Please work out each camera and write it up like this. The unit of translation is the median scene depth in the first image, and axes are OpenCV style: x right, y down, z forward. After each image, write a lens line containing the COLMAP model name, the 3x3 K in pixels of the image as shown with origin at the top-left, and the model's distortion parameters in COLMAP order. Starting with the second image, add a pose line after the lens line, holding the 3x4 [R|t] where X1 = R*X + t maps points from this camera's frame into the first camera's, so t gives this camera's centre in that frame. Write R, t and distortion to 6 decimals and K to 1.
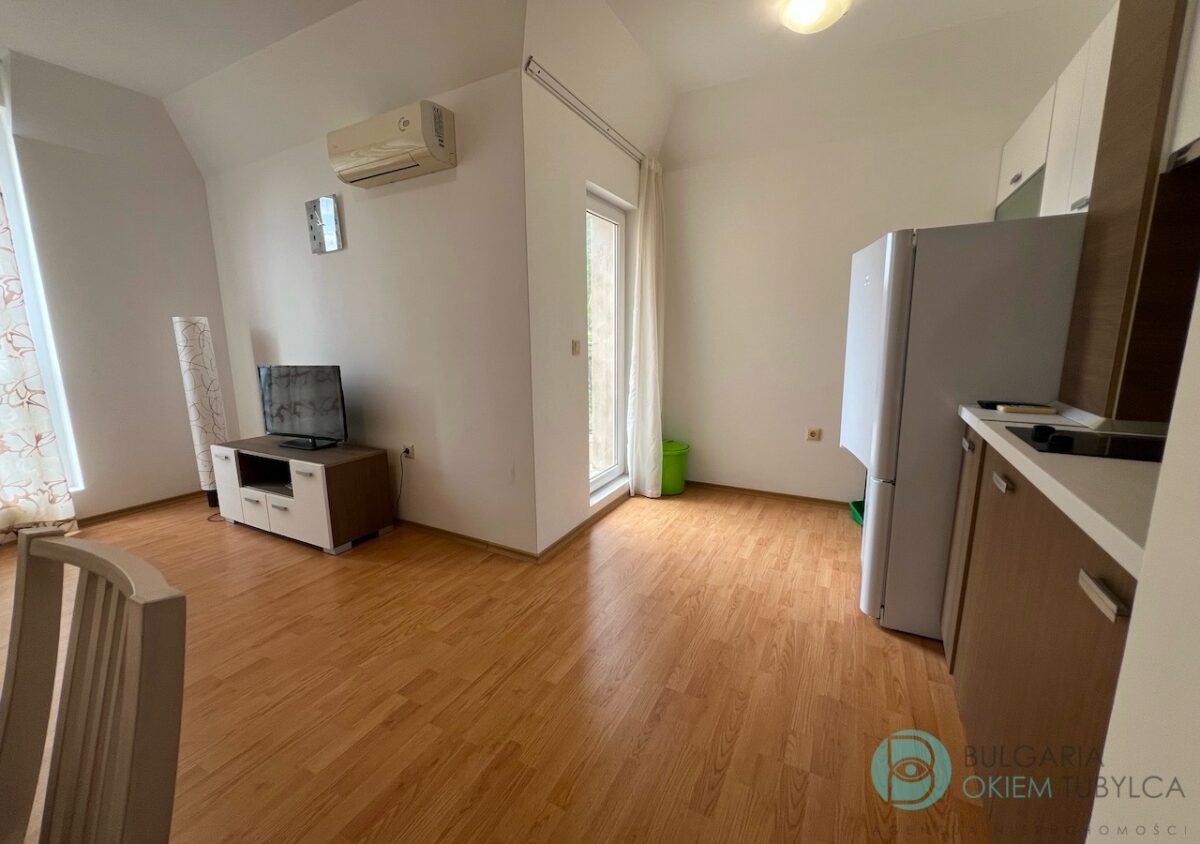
lens RADIAL K [[485.7, 0, 597.0], [0, 485.7, 421.7], [0, 0, 1]] dist [-0.002338, 0.000643]
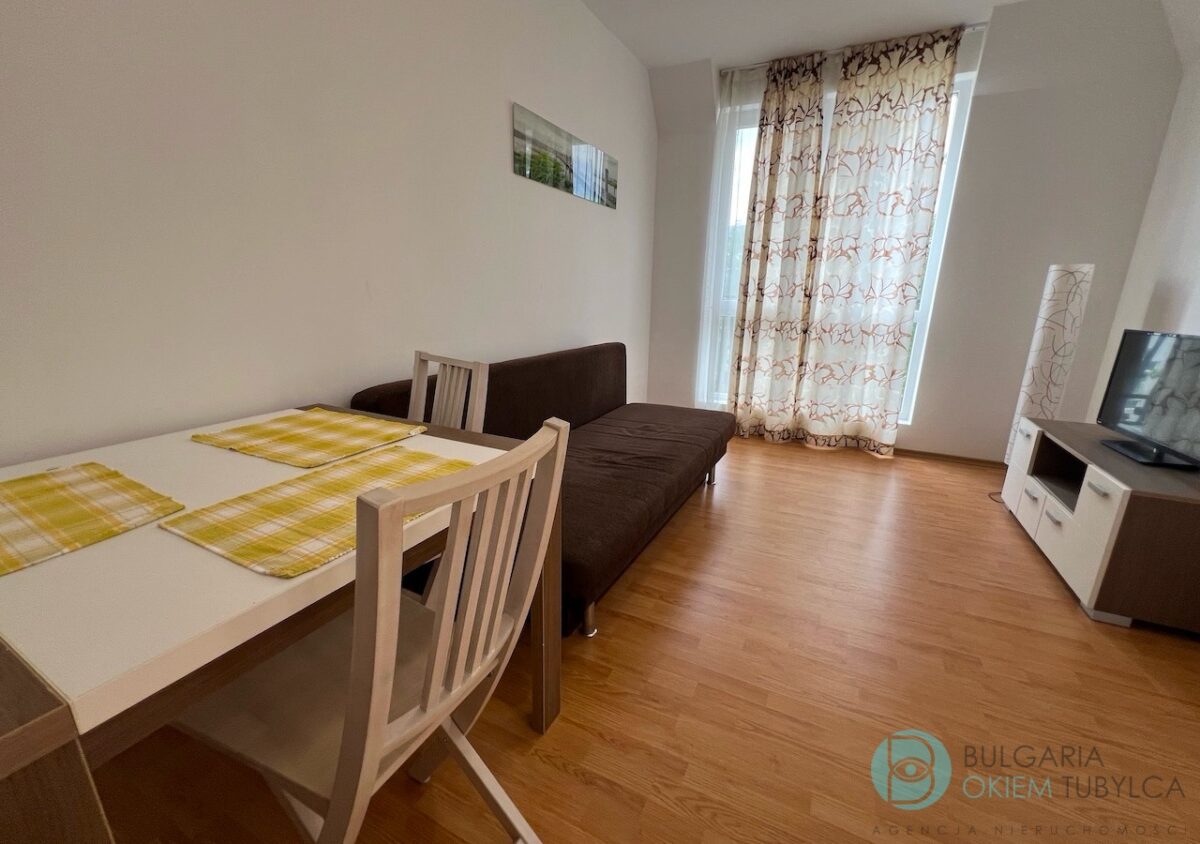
lens RADIAL K [[486.2, 0, 597.6], [0, 486.2, 421.2], [0, 0, 1]] dist [-0.003540, 0.000428]
pose [[0.025186, 0.269630, -0.962634, 0.014061], [-0.191674, 0.946377, 0.260062, -0.026247], [0.981135, 0.177962, 0.075517, 0.218365]]
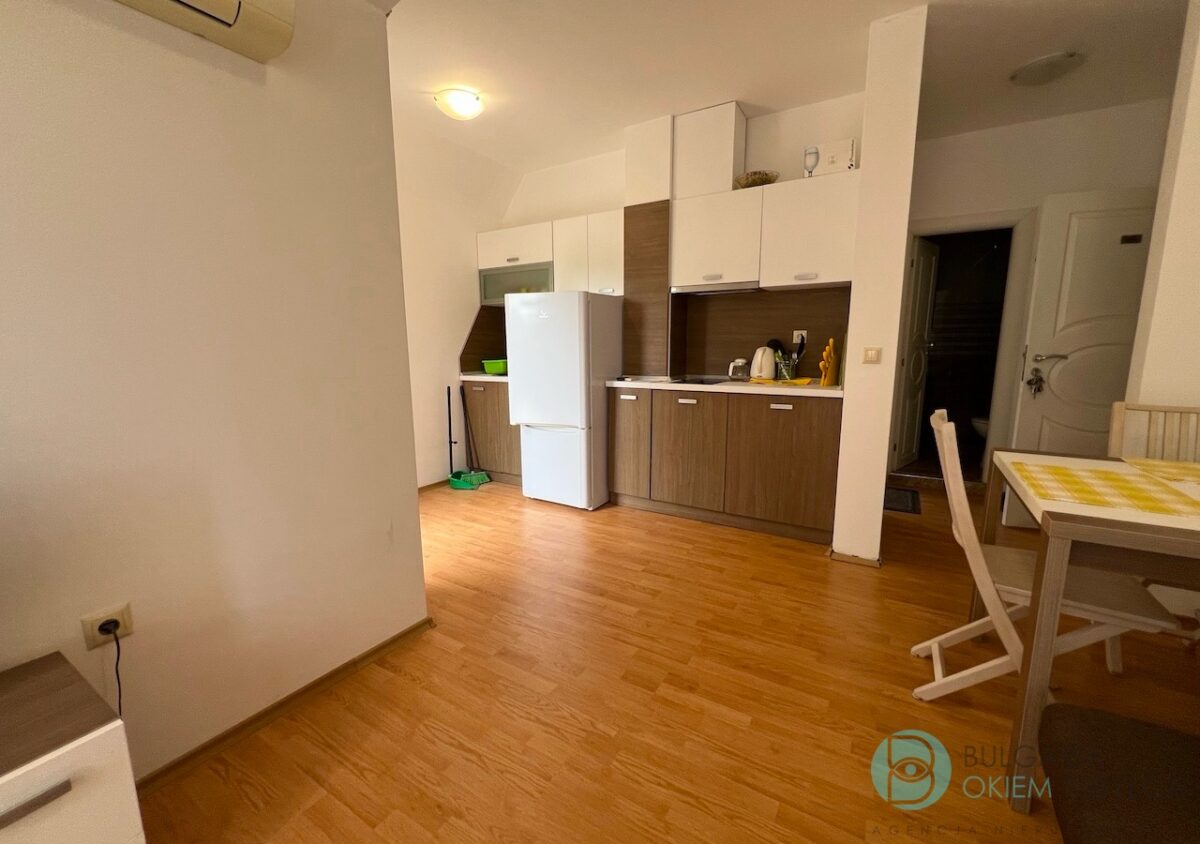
lens RADIAL K [[485.7, 0, 597.0], [0, 485.7, 421.7], [0, 0, 1]] dist [-0.002338, 0.000643]
pose [[0.056827, -0.150522, 0.986972, -0.783746], [0.185587, 0.972932, 0.137695, -0.094651], [-0.980983, 0.175345, 0.083224, 0.543312]]
